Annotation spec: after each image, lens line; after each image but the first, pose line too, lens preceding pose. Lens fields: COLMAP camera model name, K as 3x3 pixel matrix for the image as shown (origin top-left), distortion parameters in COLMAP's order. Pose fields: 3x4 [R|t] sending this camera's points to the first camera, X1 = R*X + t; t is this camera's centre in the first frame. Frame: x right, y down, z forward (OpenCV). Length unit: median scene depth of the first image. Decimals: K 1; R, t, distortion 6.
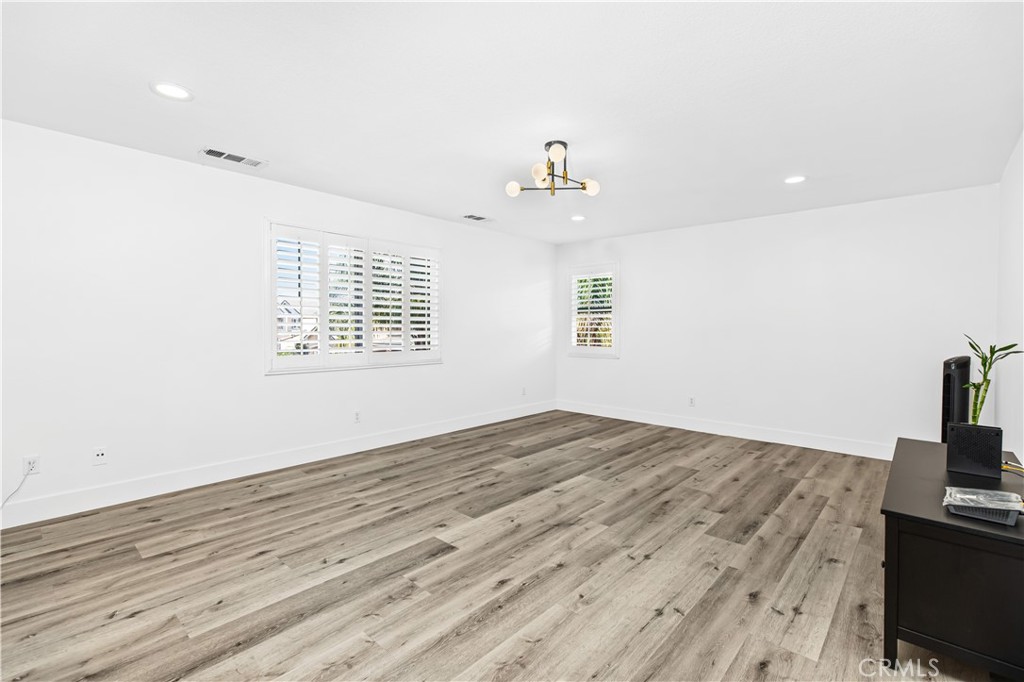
lens RADIAL K [[464.9, 0, 514.8], [0, 464.9, 330.0], [0, 0, 1]] dist [0.002819, -0.000066]
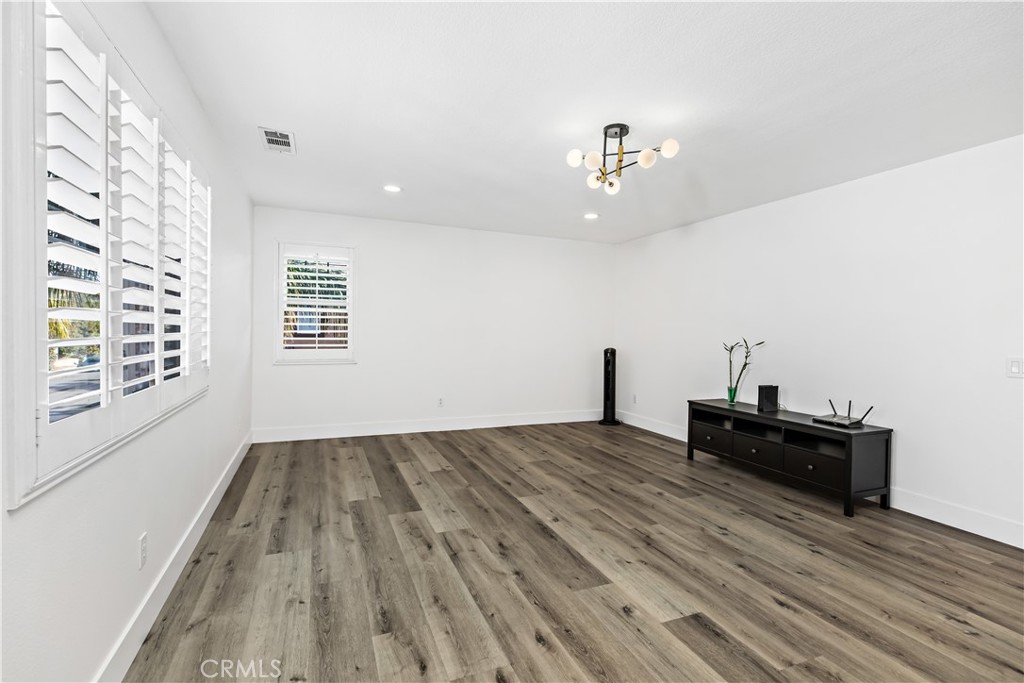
lens RADIAL K [[464.9, 0, 514.8], [0, 464.9, 330.5], [0, 0, 1]] dist [0.002819, -0.000066]
pose [[0.430520, 0.001535, 0.902580, -0.725825], [-0.010675, 0.999937, 0.003392, -0.003986], [-0.902518, -0.011096, 0.430509, 0.713767]]
